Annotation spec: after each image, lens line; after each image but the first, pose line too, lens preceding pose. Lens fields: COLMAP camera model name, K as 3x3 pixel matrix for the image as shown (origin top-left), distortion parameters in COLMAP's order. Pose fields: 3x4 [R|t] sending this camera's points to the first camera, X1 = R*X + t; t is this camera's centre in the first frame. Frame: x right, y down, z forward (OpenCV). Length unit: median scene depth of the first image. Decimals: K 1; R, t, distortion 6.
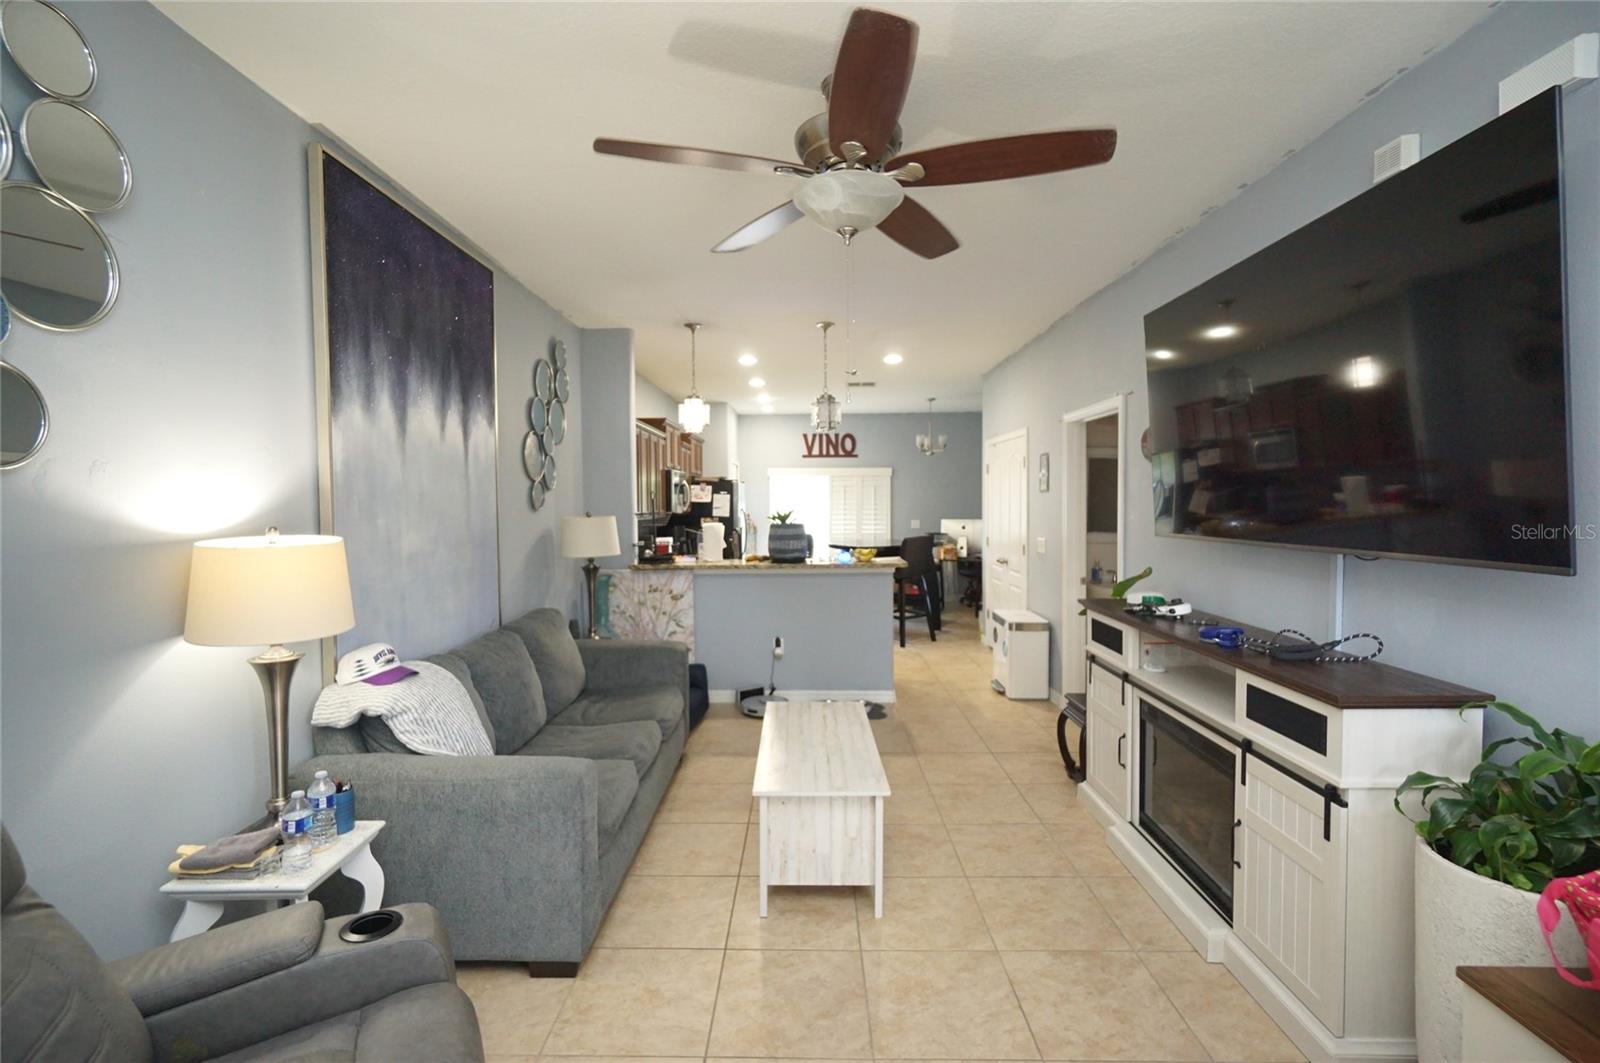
lens RADIAL K [[686.3, 0, 789.1], [0, 686.3, 518.5], [0, 0, 1]] dist [-0.001305, -0.000288]
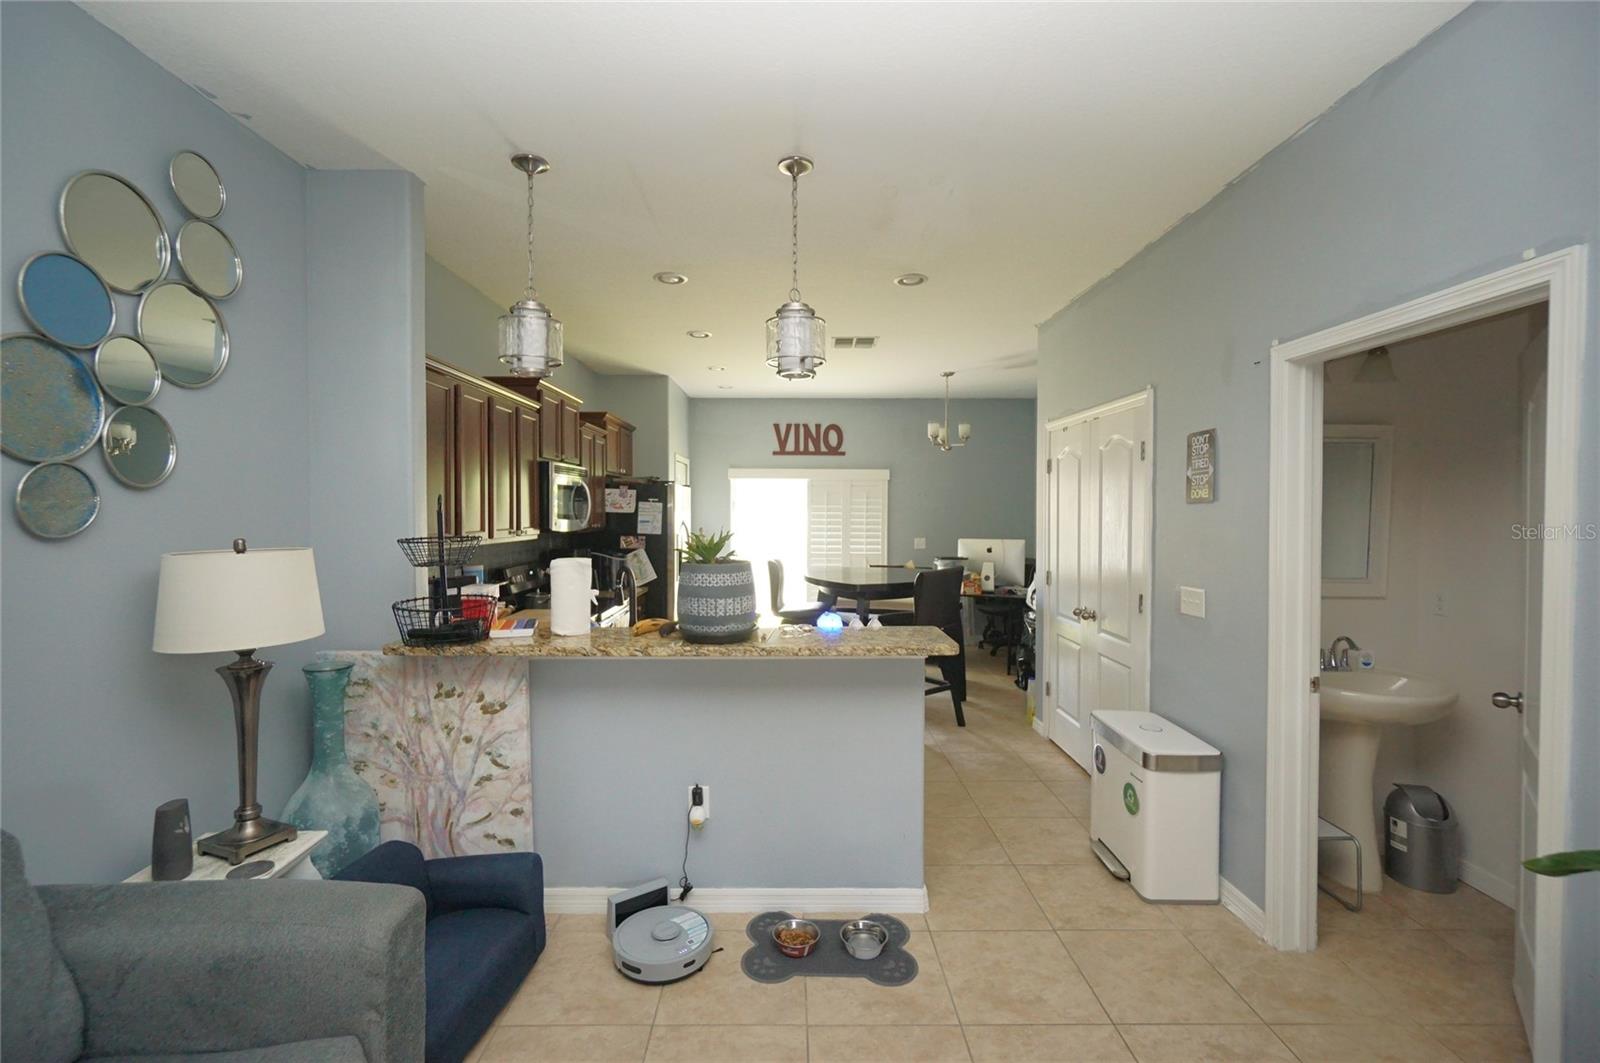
lens RADIAL K [[686.3, 0, 789.1], [0, 686.3, 518.5], [0, 0, 1]] dist [-0.001305, -0.000288]
pose [[0.999599, 0.008095, 0.027128, 0.022438], [-0.007749, 0.999888, -0.012838, -0.010940], [-0.027229, 0.012623, 0.999550, 0.307900]]
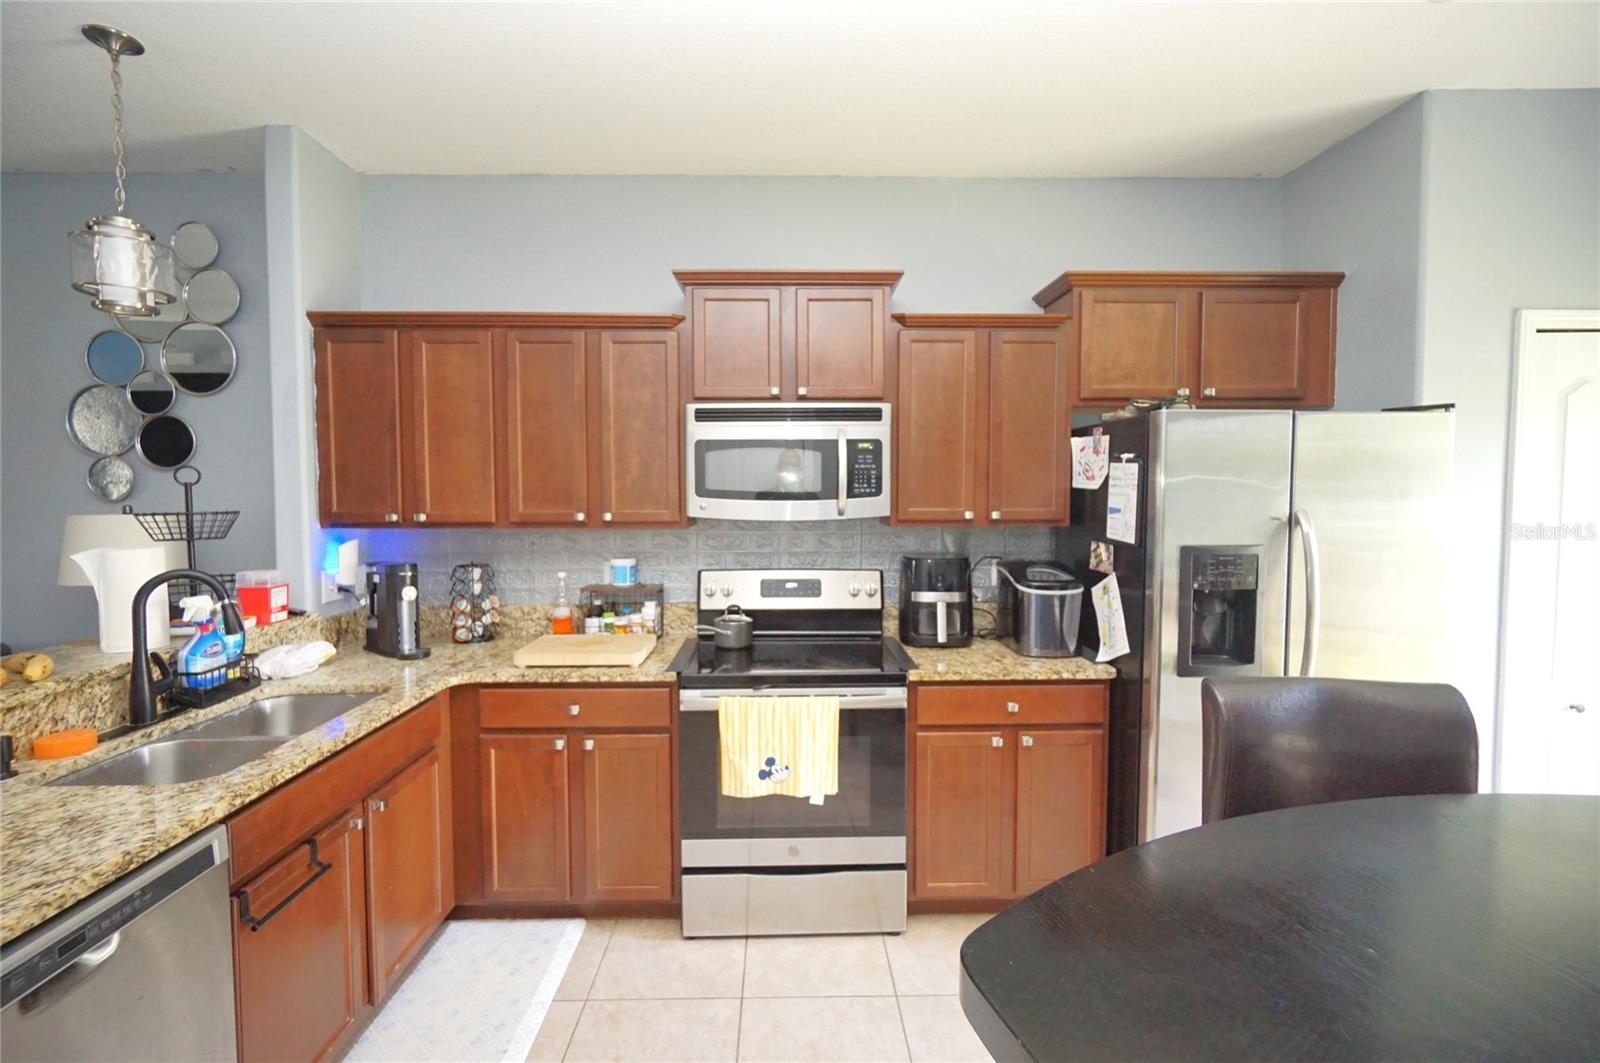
lens RADIAL K [[686.3, 0, 789.1], [0, 686.3, 518.5], [0, 0, 1]] dist [-0.001305, -0.000288]
pose [[0.047778, 0.049555, -0.997628, 0.174380], [-0.016164, 0.998676, 0.048833, -0.024157], [0.998727, 0.013792, 0.048516, 0.857341]]
